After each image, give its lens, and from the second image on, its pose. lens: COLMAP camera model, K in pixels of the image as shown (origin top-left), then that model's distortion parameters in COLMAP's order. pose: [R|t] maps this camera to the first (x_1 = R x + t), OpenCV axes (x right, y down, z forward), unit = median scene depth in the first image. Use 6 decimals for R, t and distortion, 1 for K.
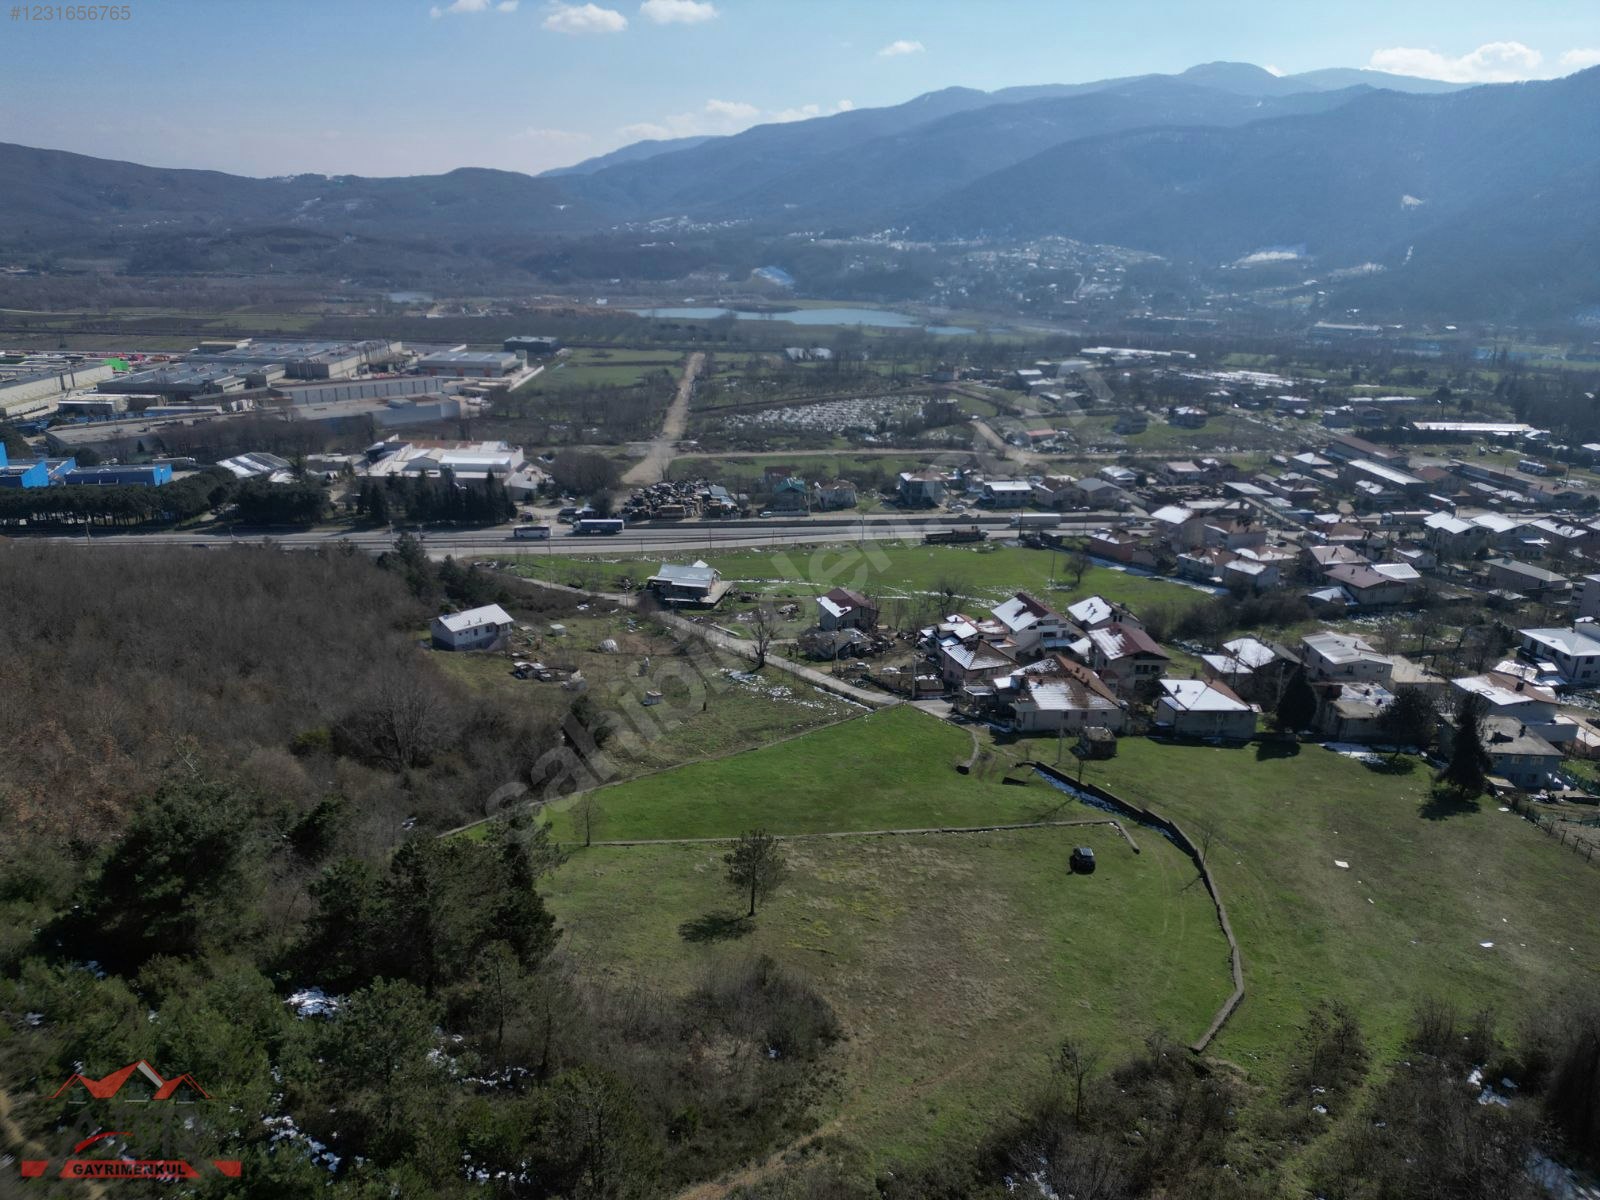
lens RADIAL K [[1115.0, 0, 799.1], [0, 1115.0, 616.5], [0, 0, 1]] dist [0.082714, -0.073133]
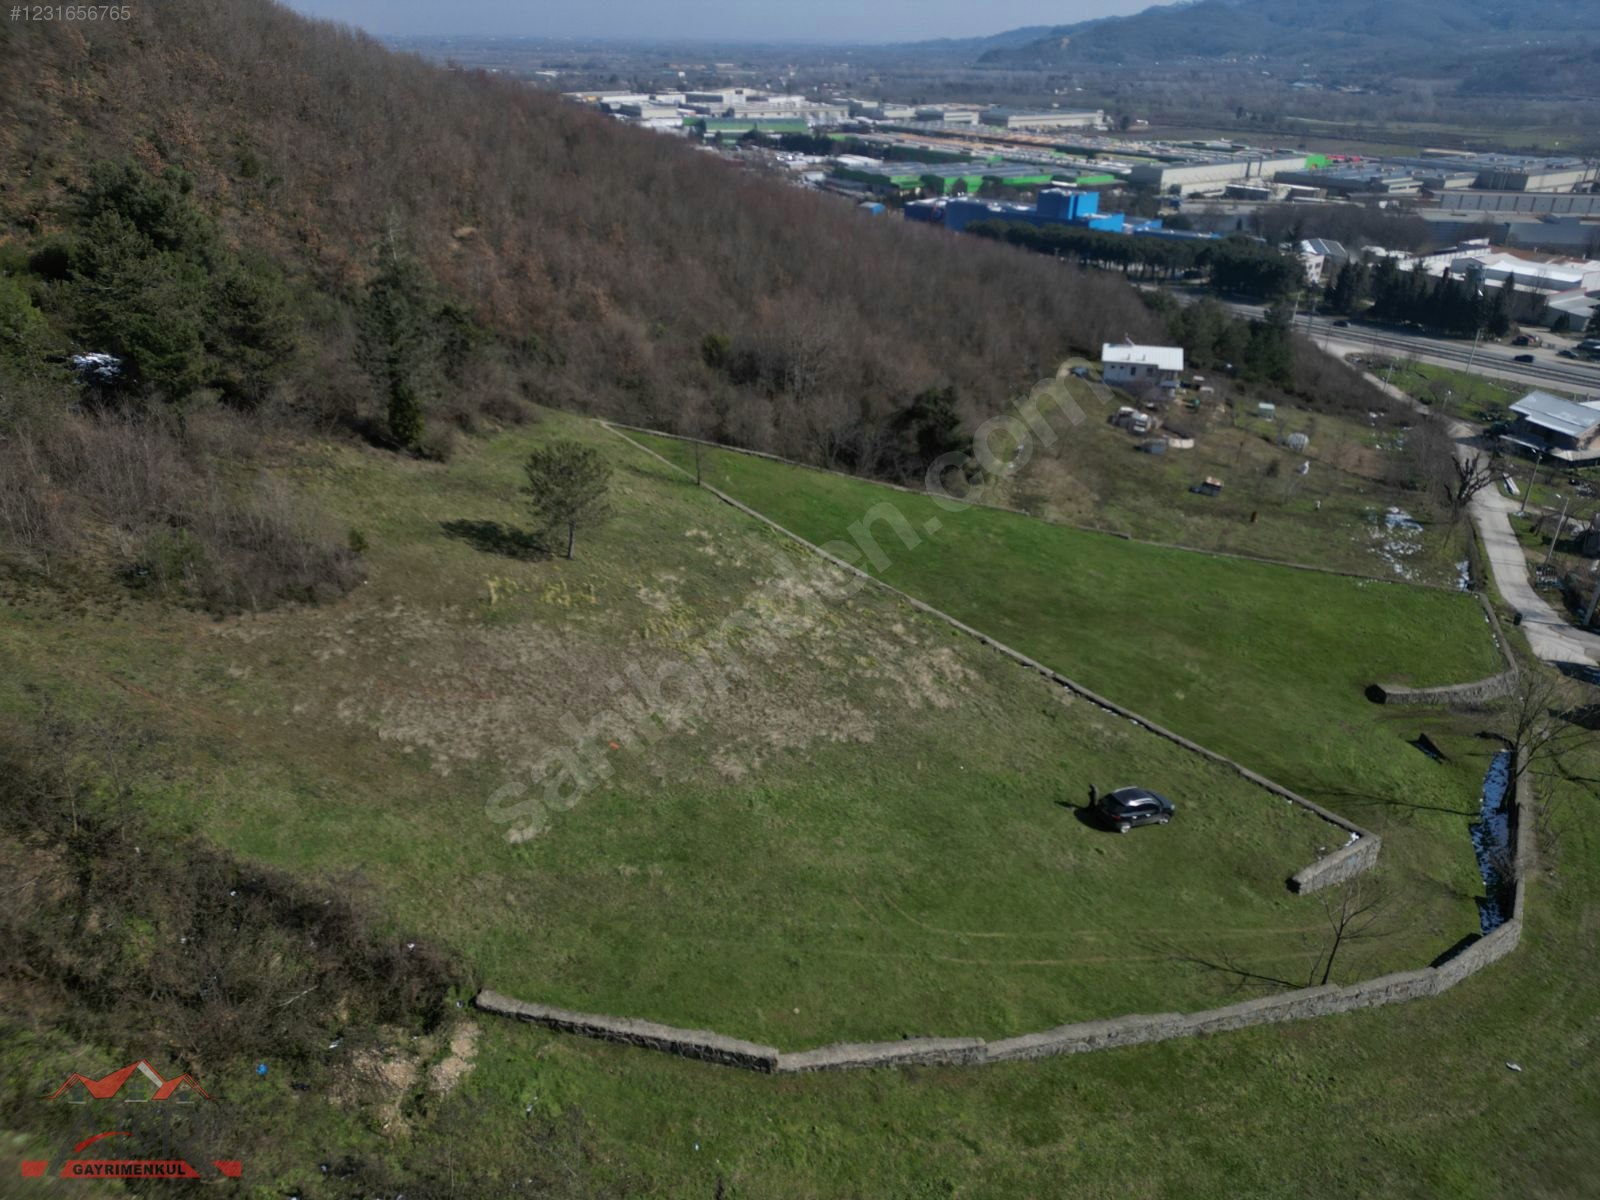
lens RADIAL K [[1115.0, 0, 796.3], [0, 1115.0, 594.3], [0, 0, 1]] dist [0.082714, -0.073133]
pose [[0.503315, 0.373472, -0.779226, 0.166439], [-0.291270, 0.922326, 0.253922, 0.015308], [0.813533, 0.099163, 0.573002, 0.188992]]
